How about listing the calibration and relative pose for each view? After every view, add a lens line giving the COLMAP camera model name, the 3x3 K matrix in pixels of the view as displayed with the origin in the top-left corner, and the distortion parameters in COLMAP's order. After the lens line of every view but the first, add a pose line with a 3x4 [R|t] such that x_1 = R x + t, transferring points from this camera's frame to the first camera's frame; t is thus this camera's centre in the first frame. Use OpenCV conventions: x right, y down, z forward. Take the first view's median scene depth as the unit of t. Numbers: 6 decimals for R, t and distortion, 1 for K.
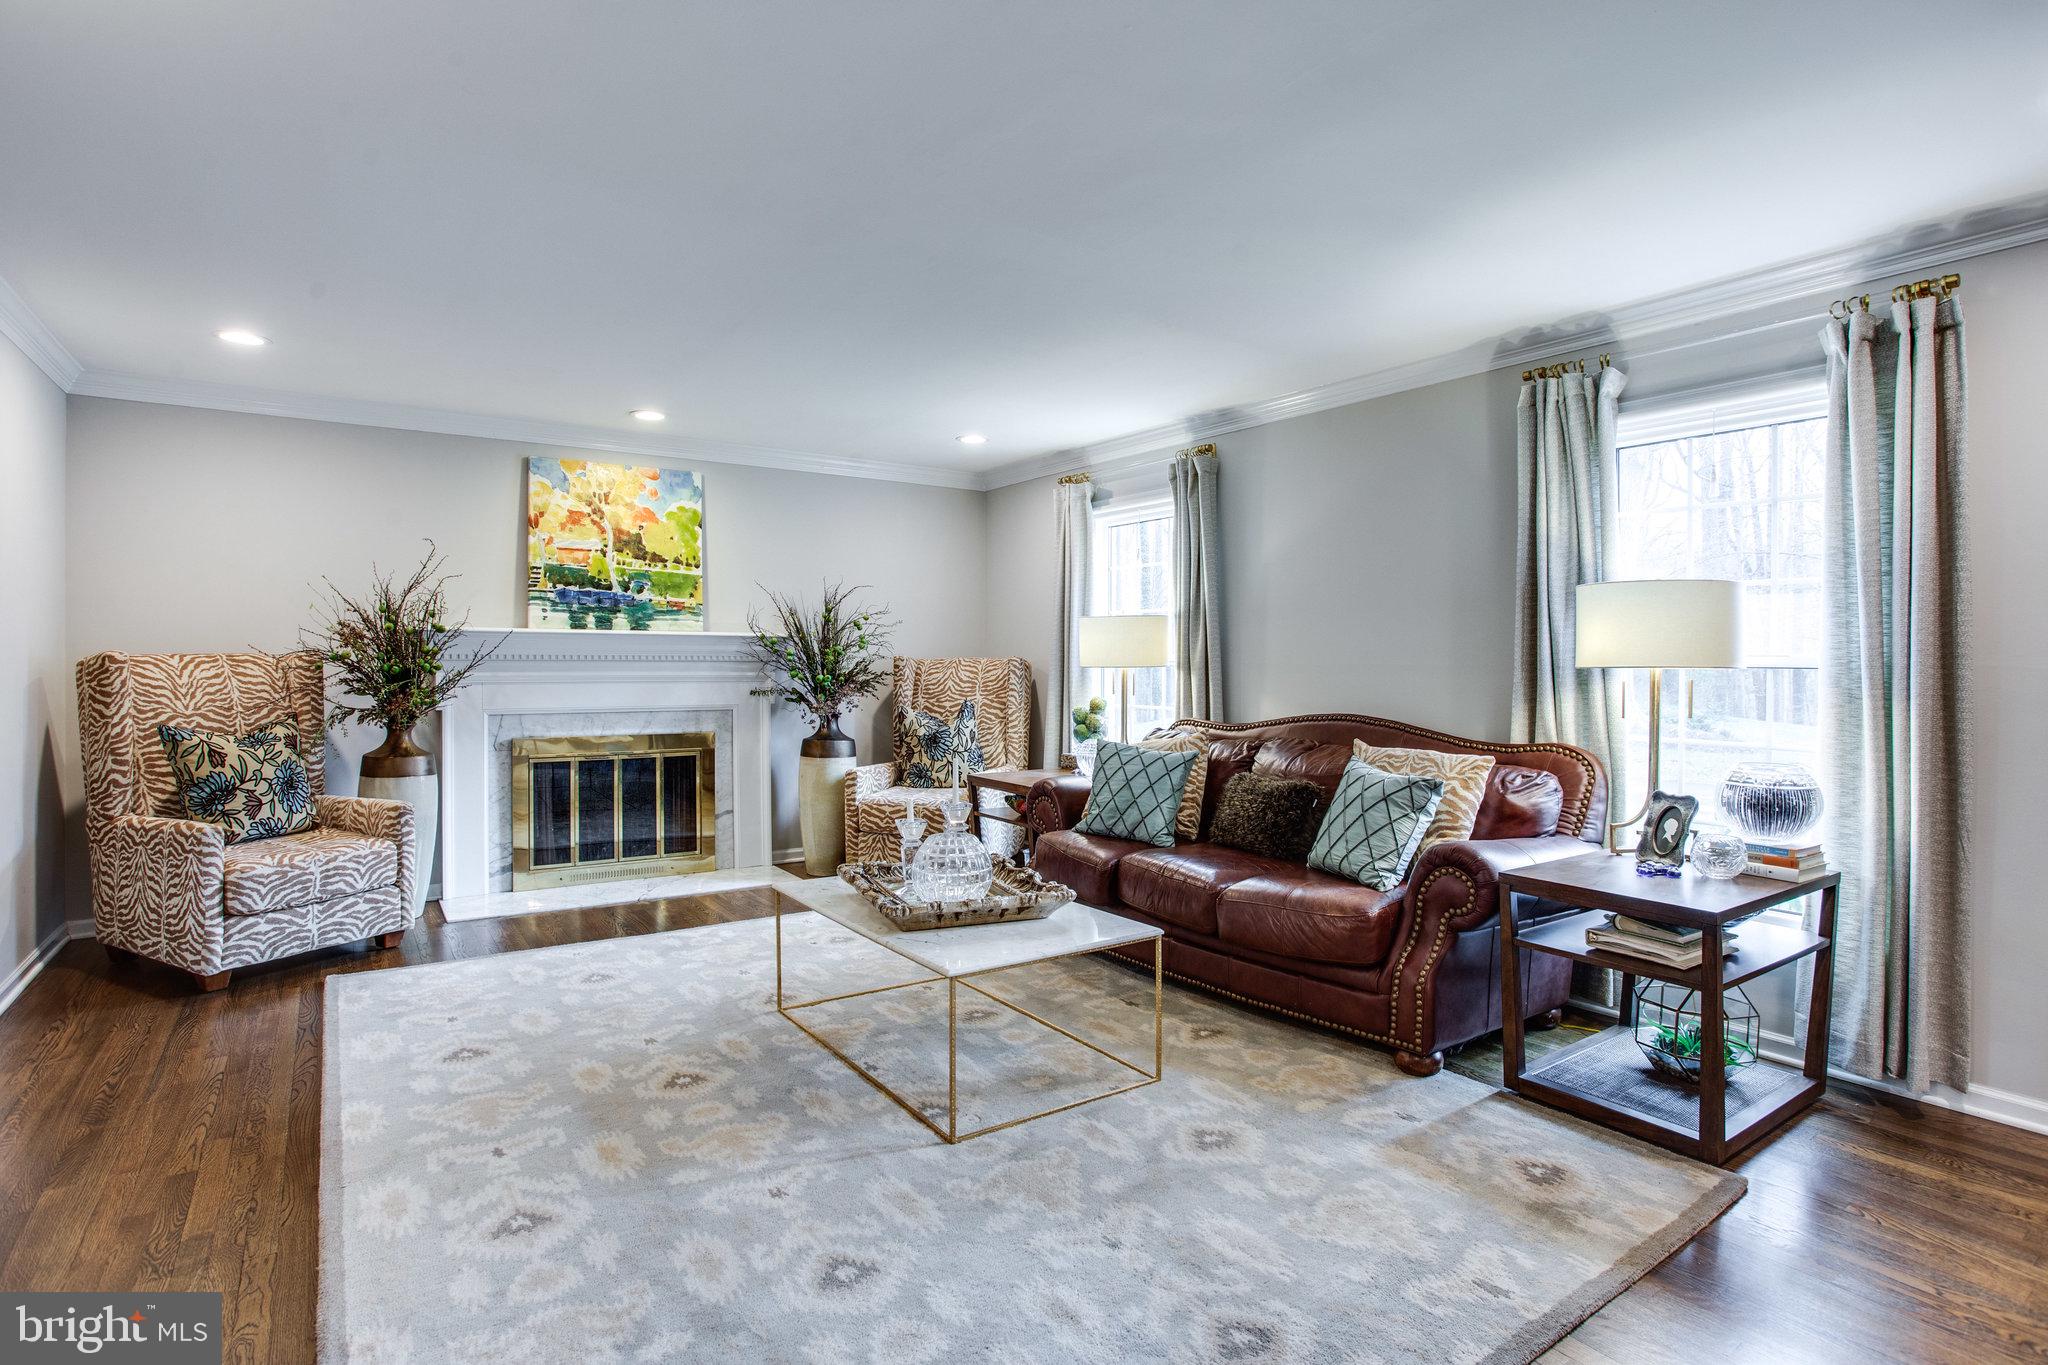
lens RADIAL K [[1045.3, 0, 1027.2], [0, 1045.3, 665.0], [0, 0, 1]] dist [-0.065574, 0.025229]
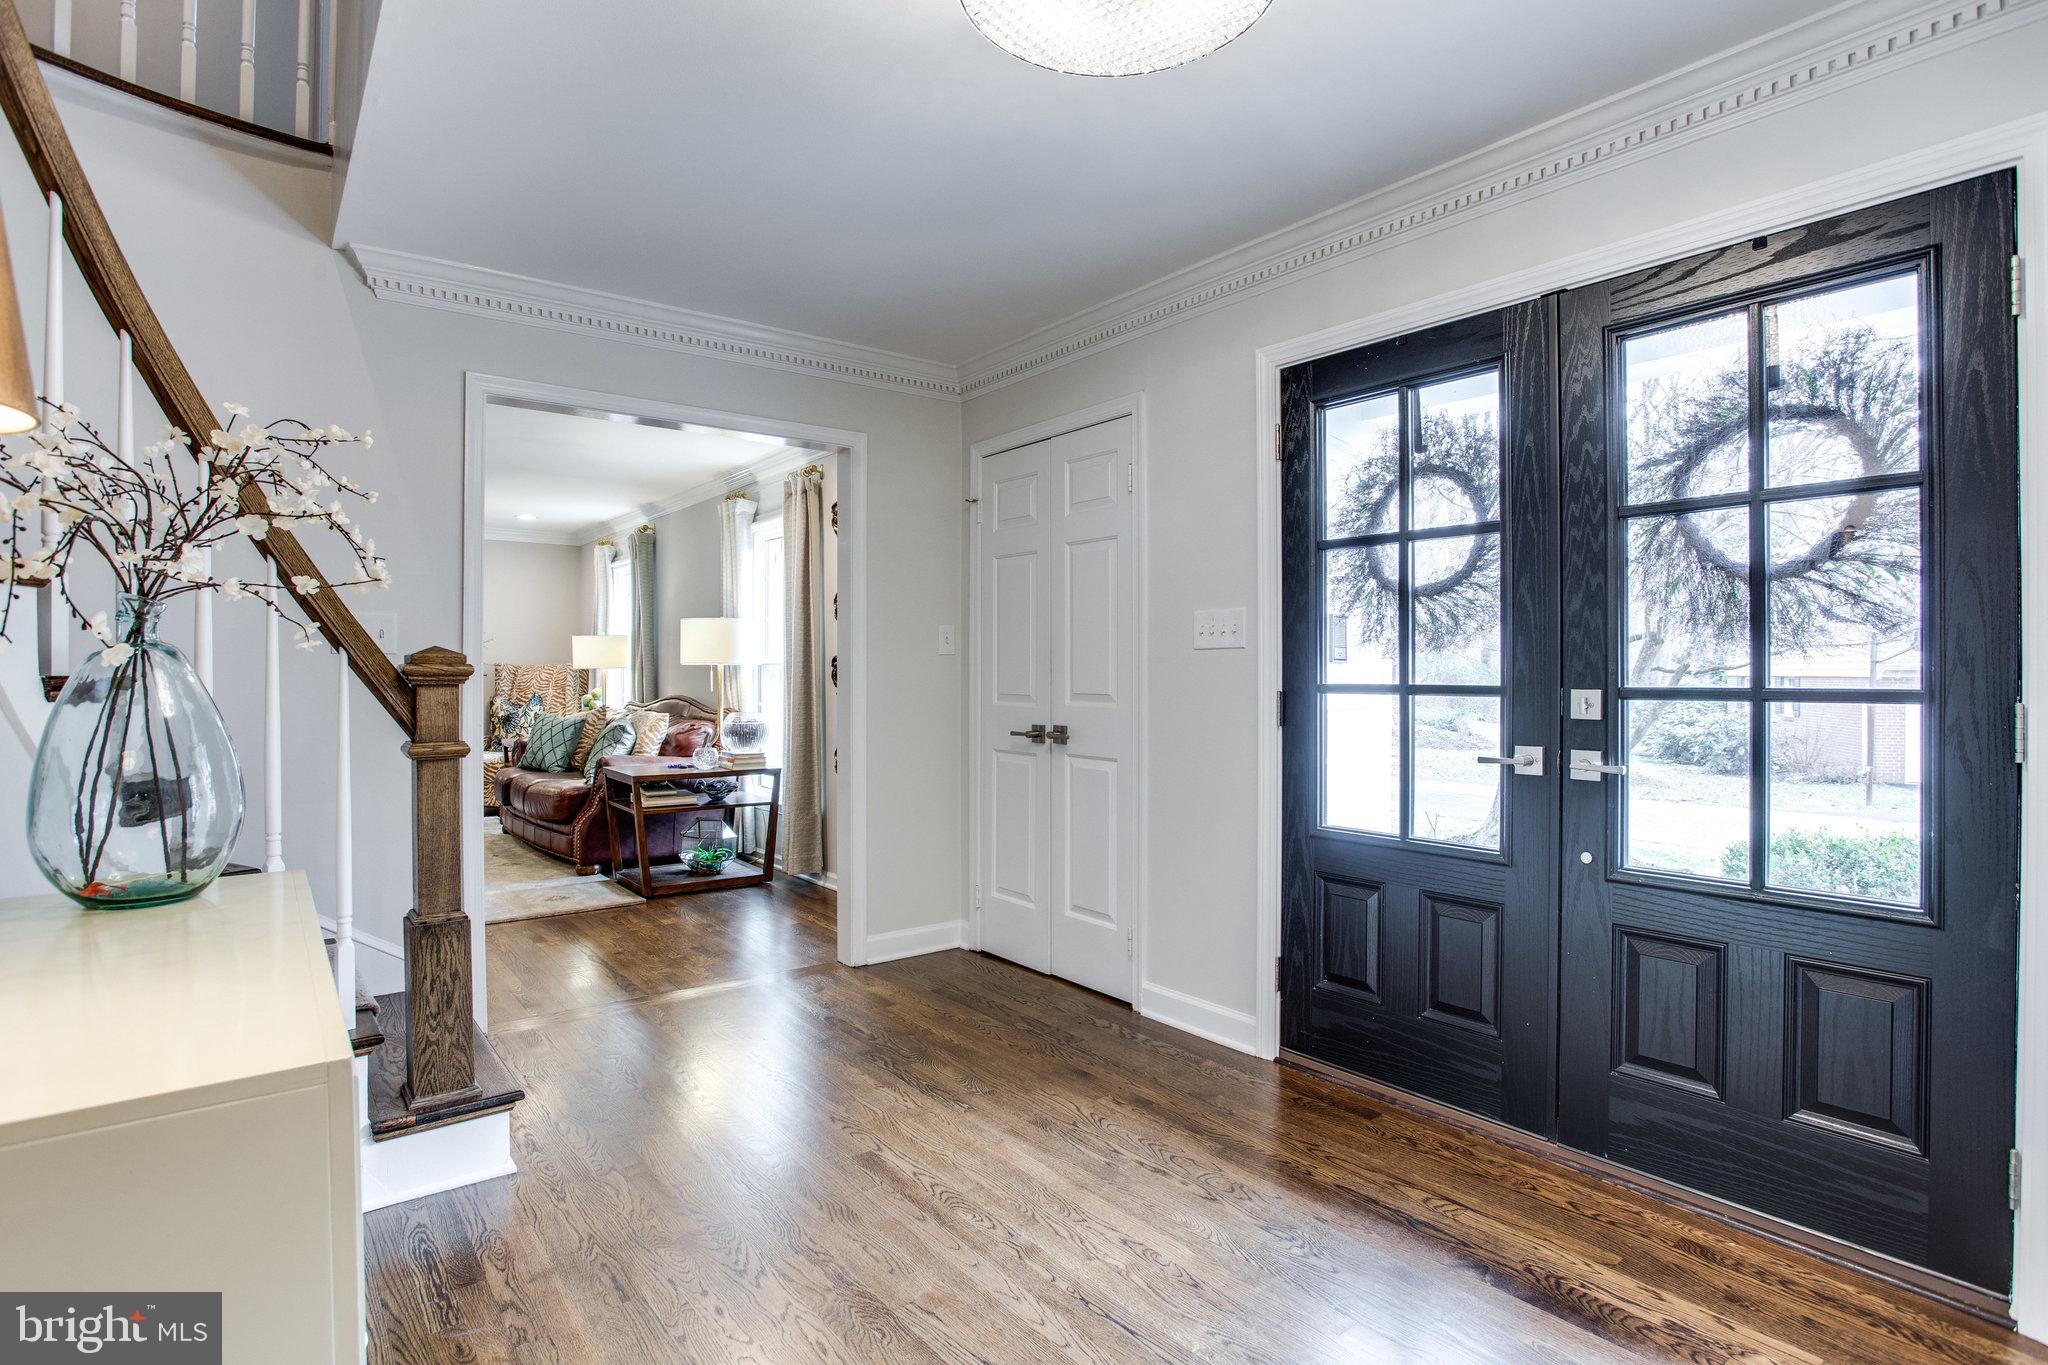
lens RADIAL K [[1084.2, 0, 1024.0], [0, 1084.2, 682.5], [0, 0, 1]] dist [-0.040827, 0.000244]
pose [[0.999716, -0.002333, 0.023705, 0.682112], [0.002279, 0.999995, 0.002306, 0.020163], [-0.023711, -0.002251, 0.999716, -0.607517]]
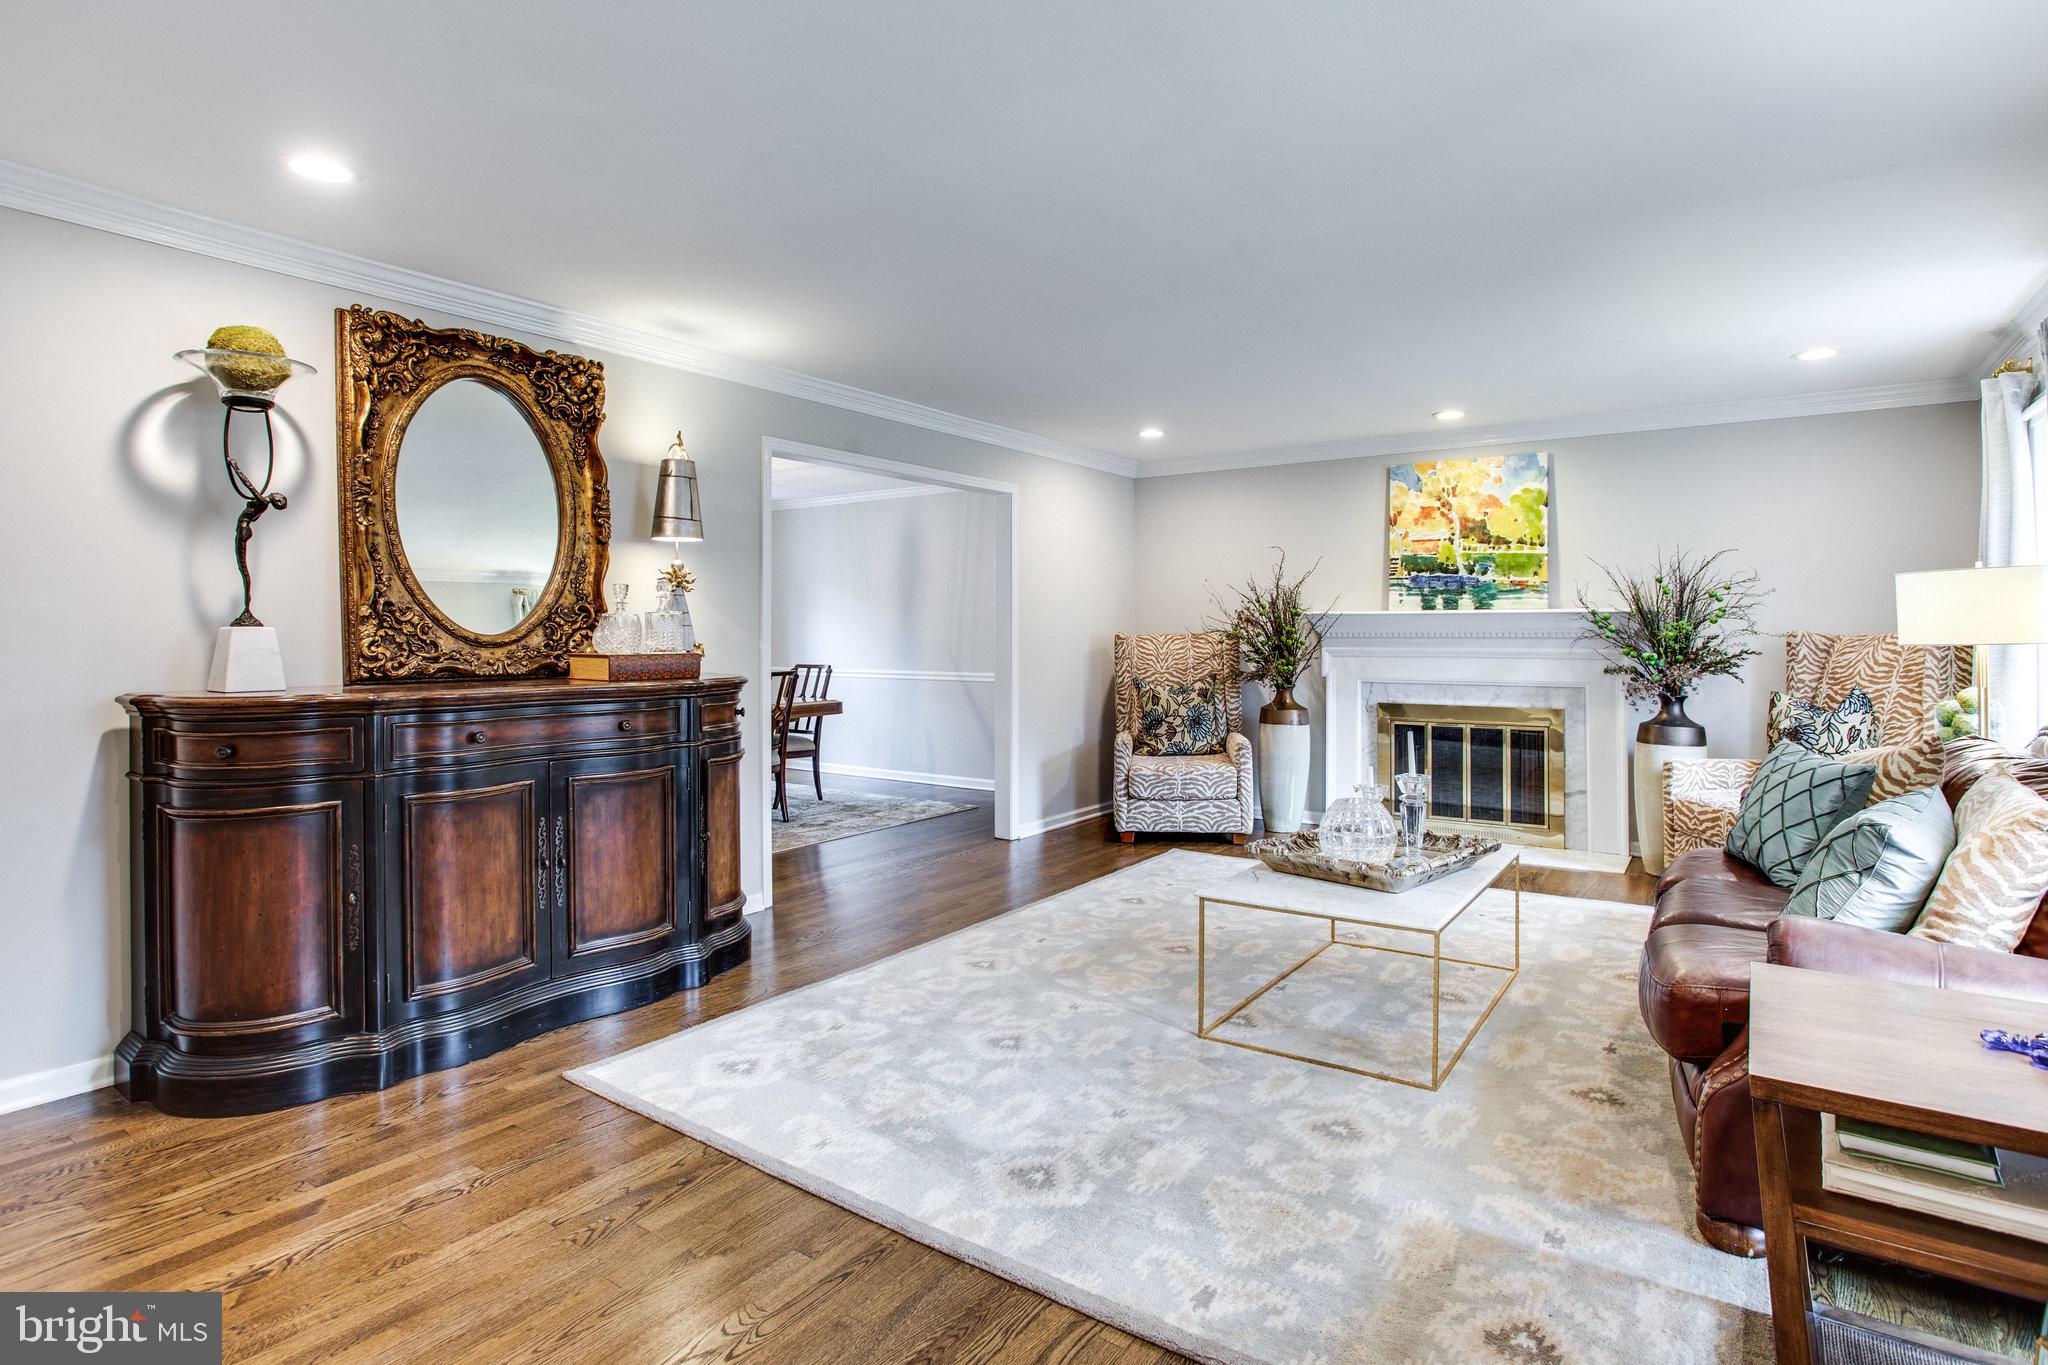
lens RADIAL K [[1049.8, 0, 1025.7], [0, 1049.8, 620.4], [0, 0, 1]] dist [-0.061574, 0.026965]
pose [[0.336540, -0.017970, -0.941498, 0.508828], [-0.003940, 0.999782, -0.020490, 0.002012], [0.941661, 0.010605, 0.336396, 0.200468]]
